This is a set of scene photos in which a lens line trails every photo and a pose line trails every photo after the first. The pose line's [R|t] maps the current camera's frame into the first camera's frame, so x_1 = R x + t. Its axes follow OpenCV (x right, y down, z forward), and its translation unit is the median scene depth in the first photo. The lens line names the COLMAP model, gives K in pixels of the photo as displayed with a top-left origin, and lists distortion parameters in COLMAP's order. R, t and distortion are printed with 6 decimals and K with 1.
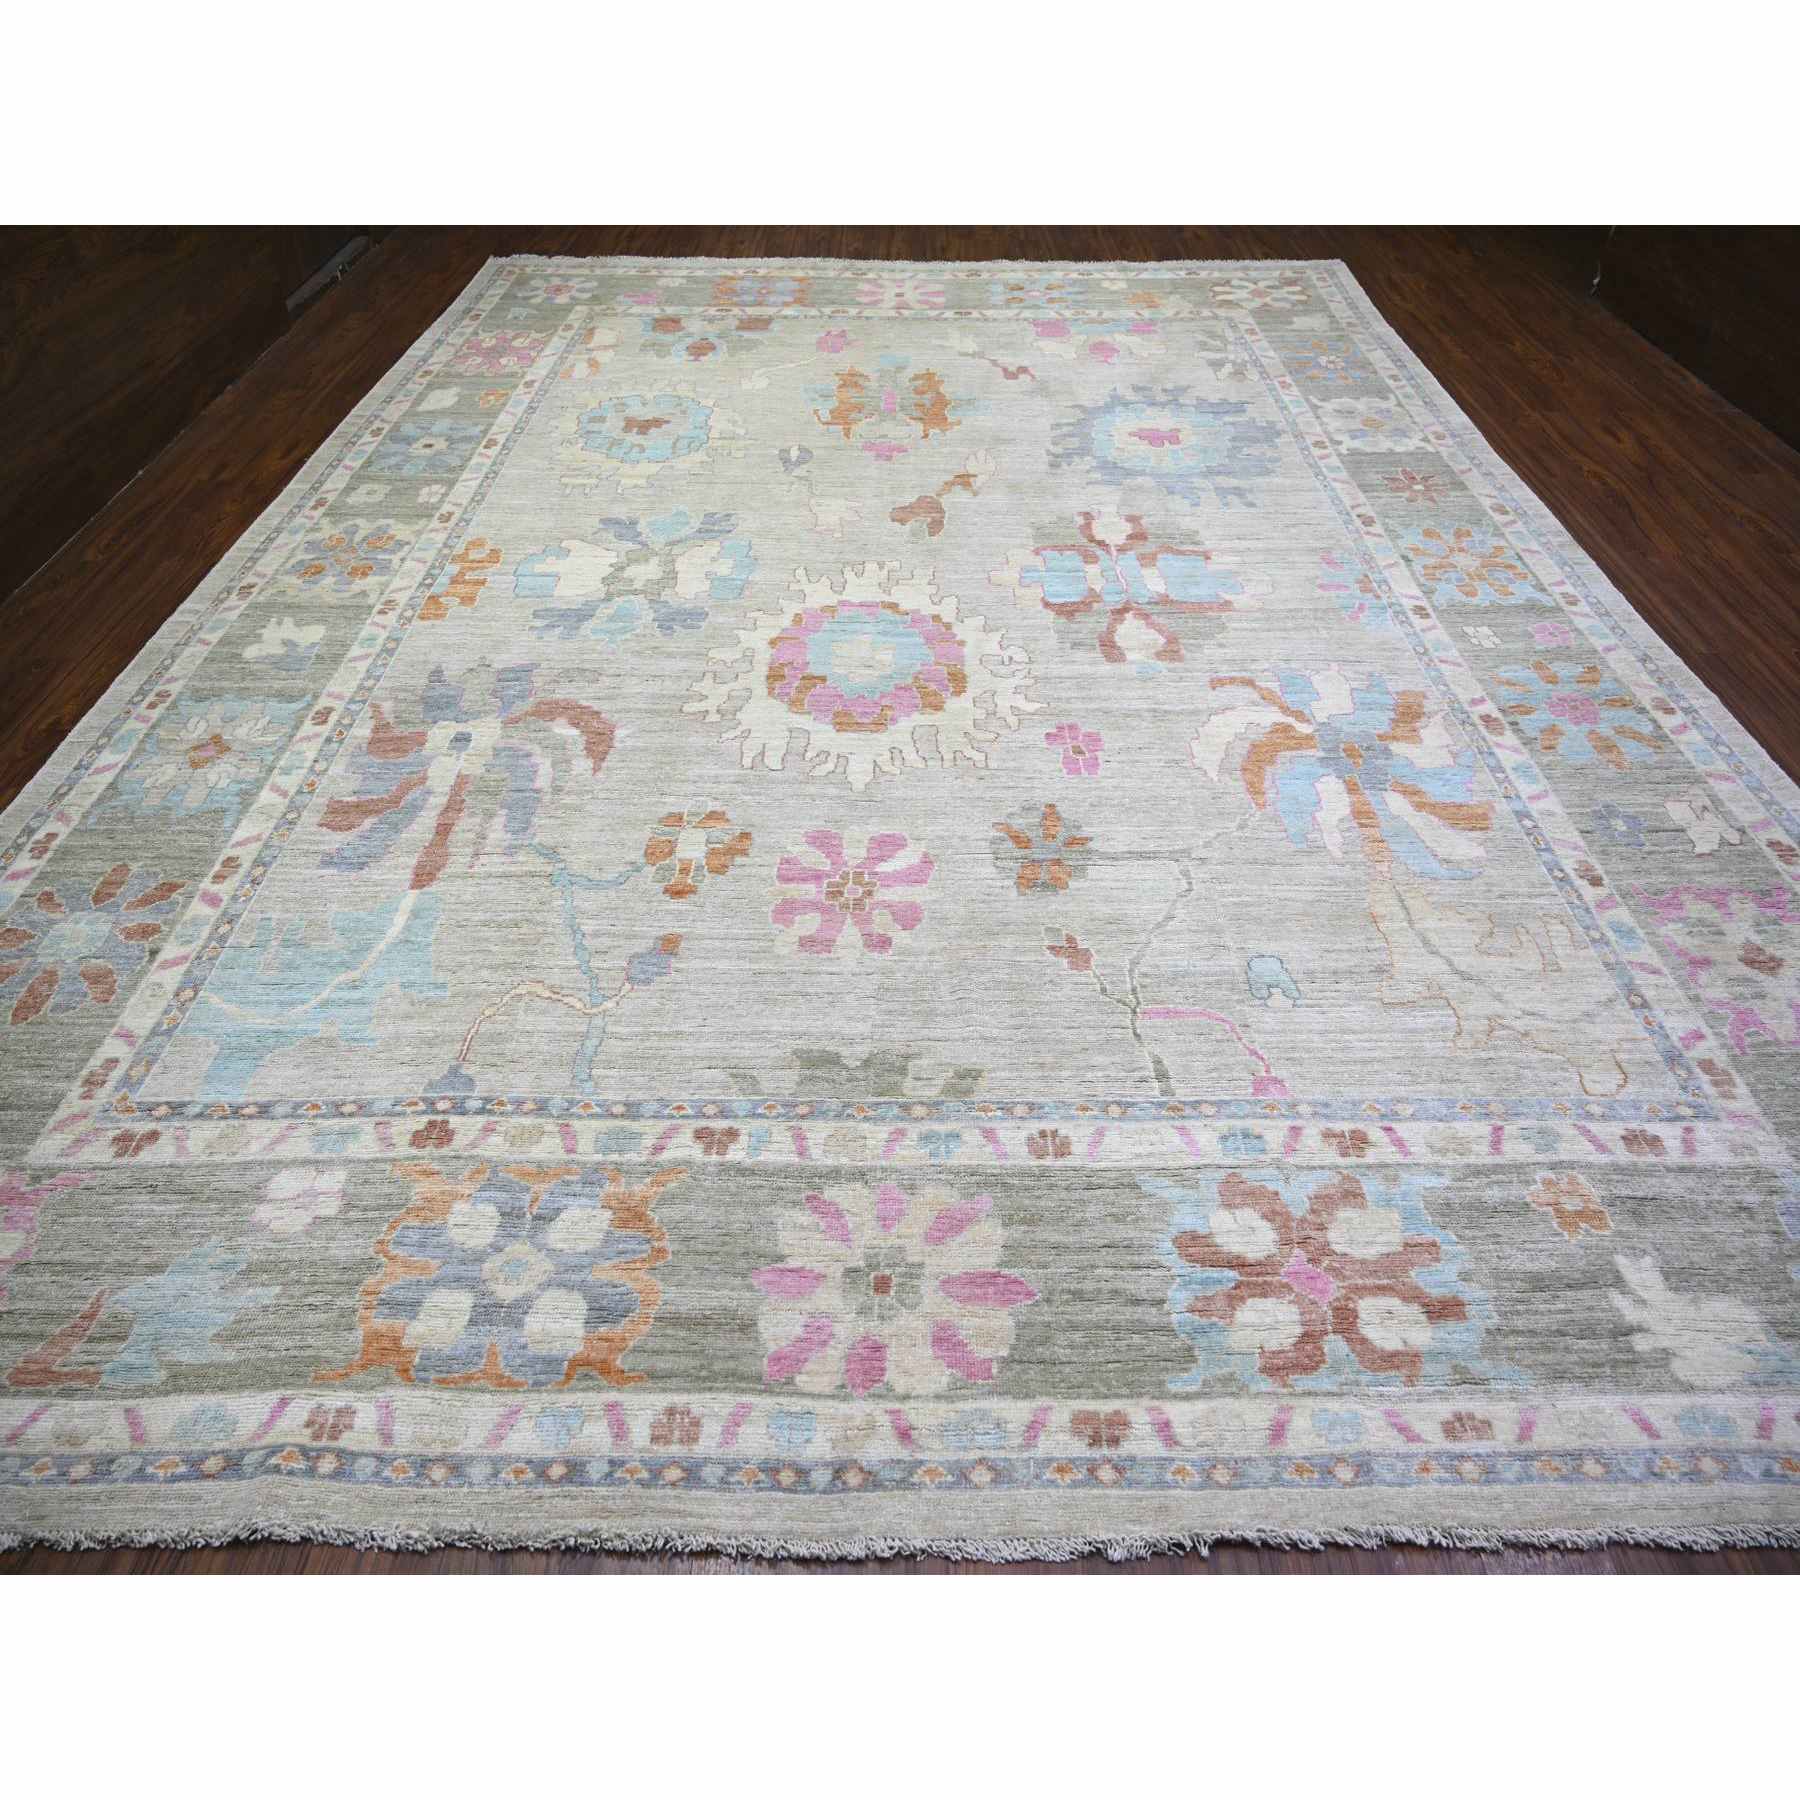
lens RADIAL K [[1122.8, 0, 900.0], [0, 1122.8, 900.0], [0, 0, 1]] dist [-0.008982, 0.002629]
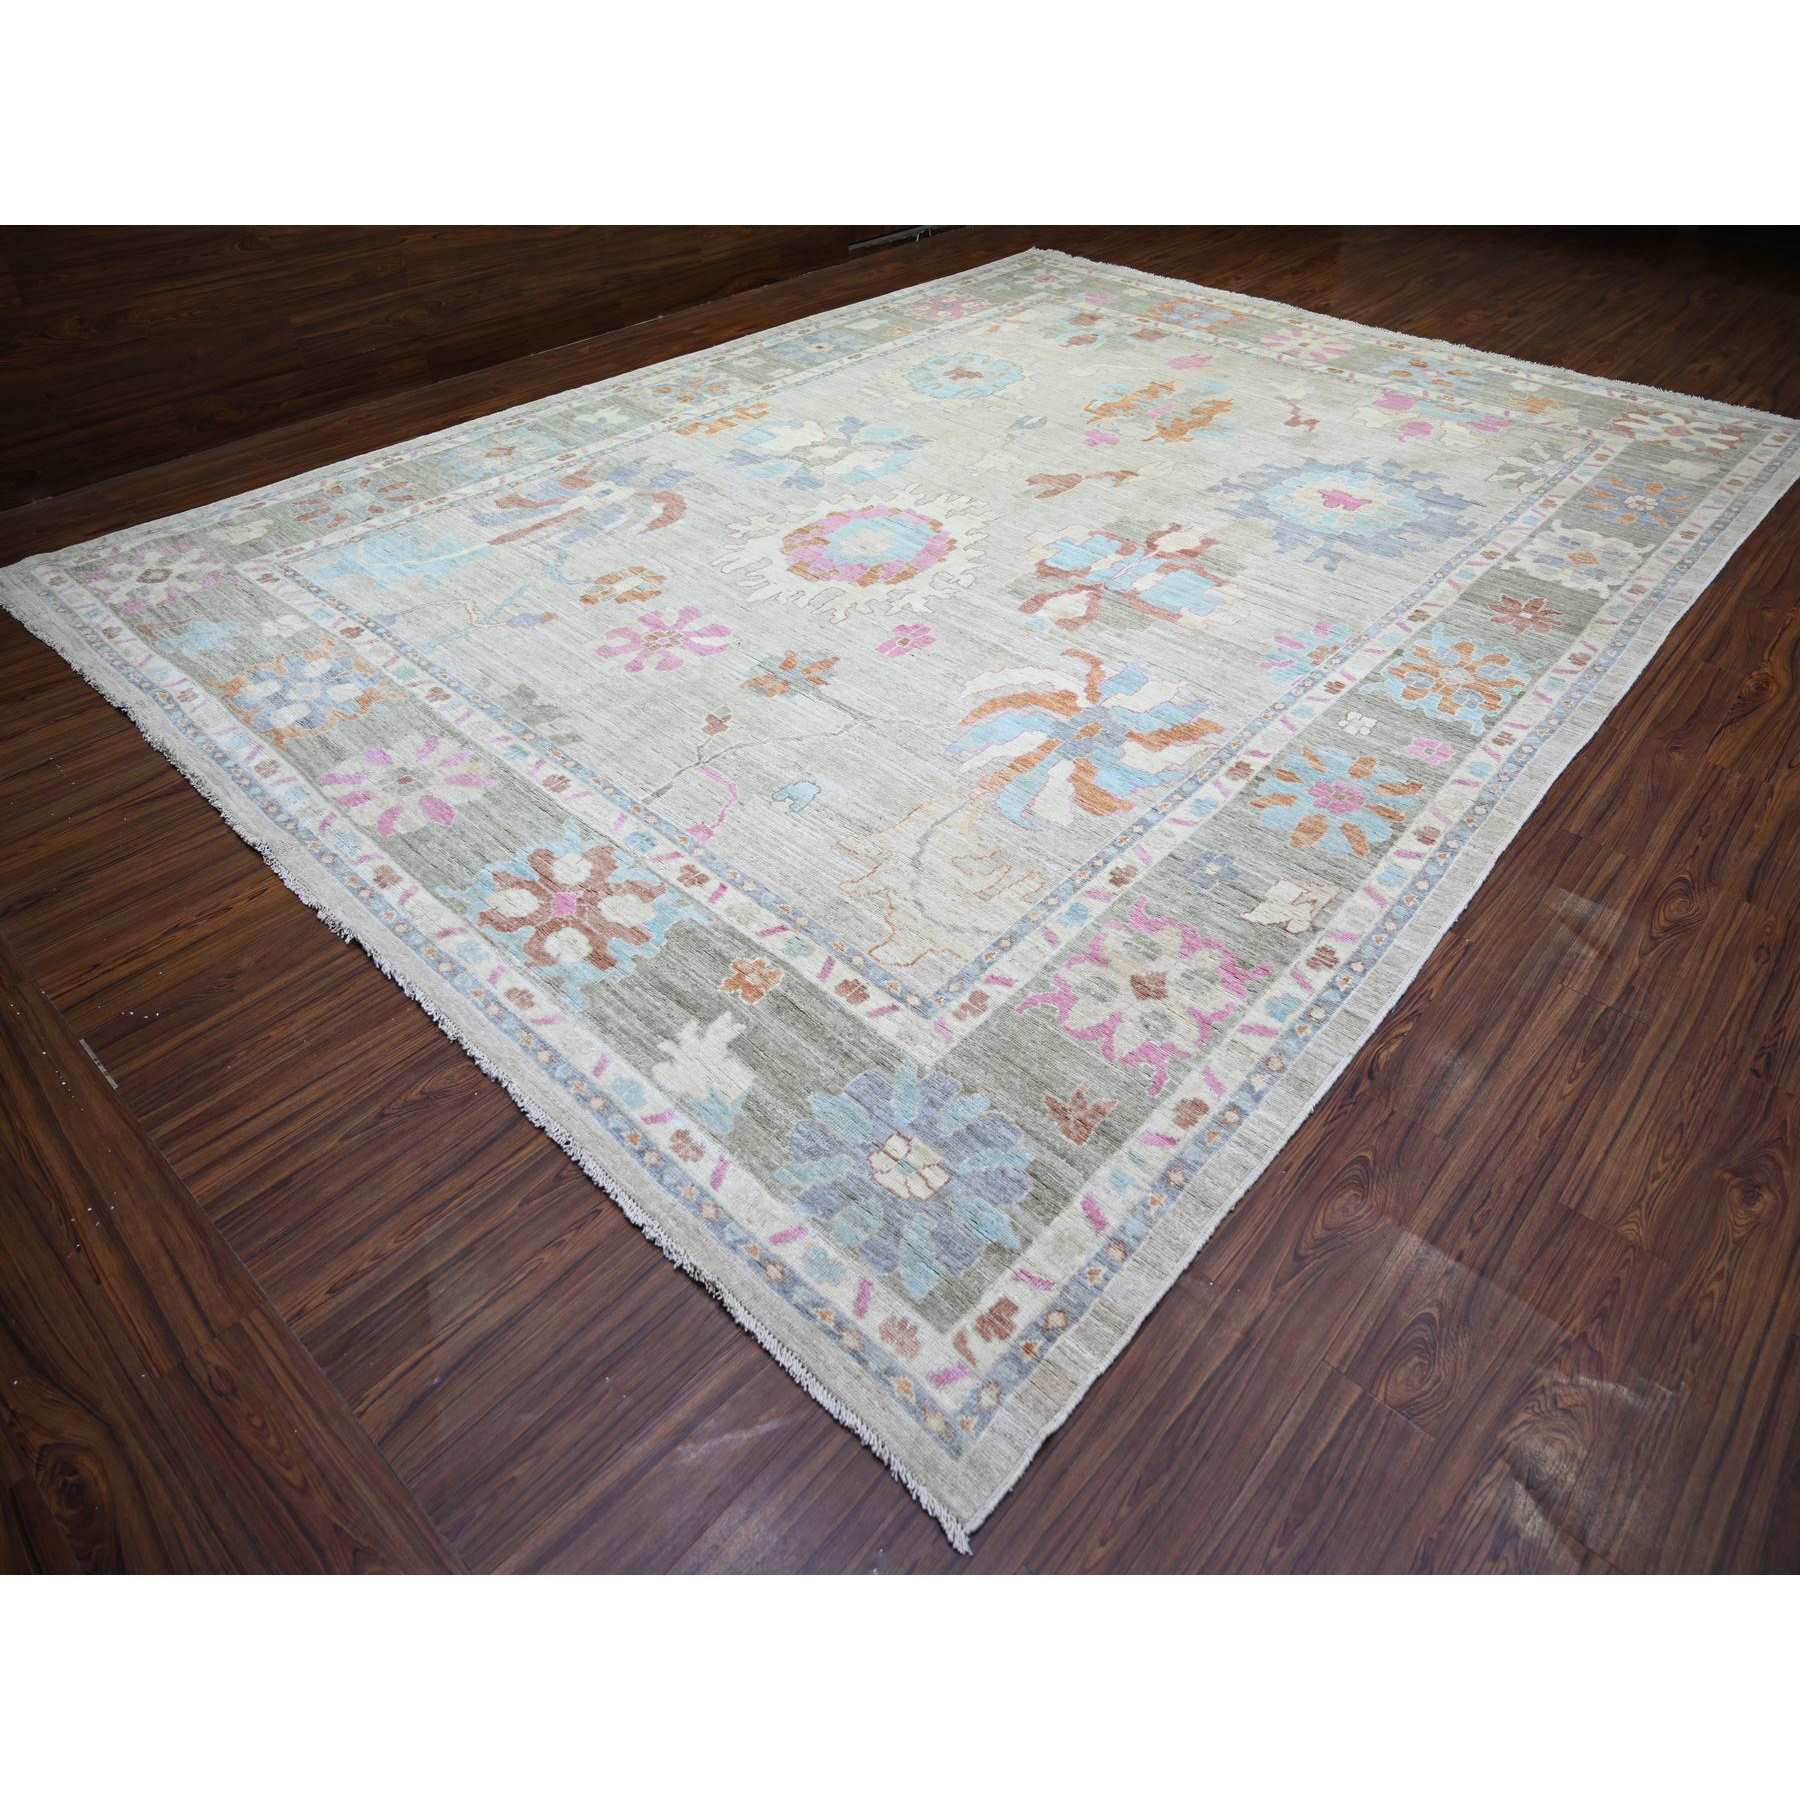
lens RADIAL K [[1122.8, 0, 900.0], [0, 1122.8, 900.0], [0, 0, 1]] dist [-0.008982, 0.002629]
pose [[0.733783, 0.462305, -0.497831, 0.841408], [-0.482117, 0.870623, 0.097873, -0.004911], [0.478670, 0.168196, 0.861734, -0.010222]]
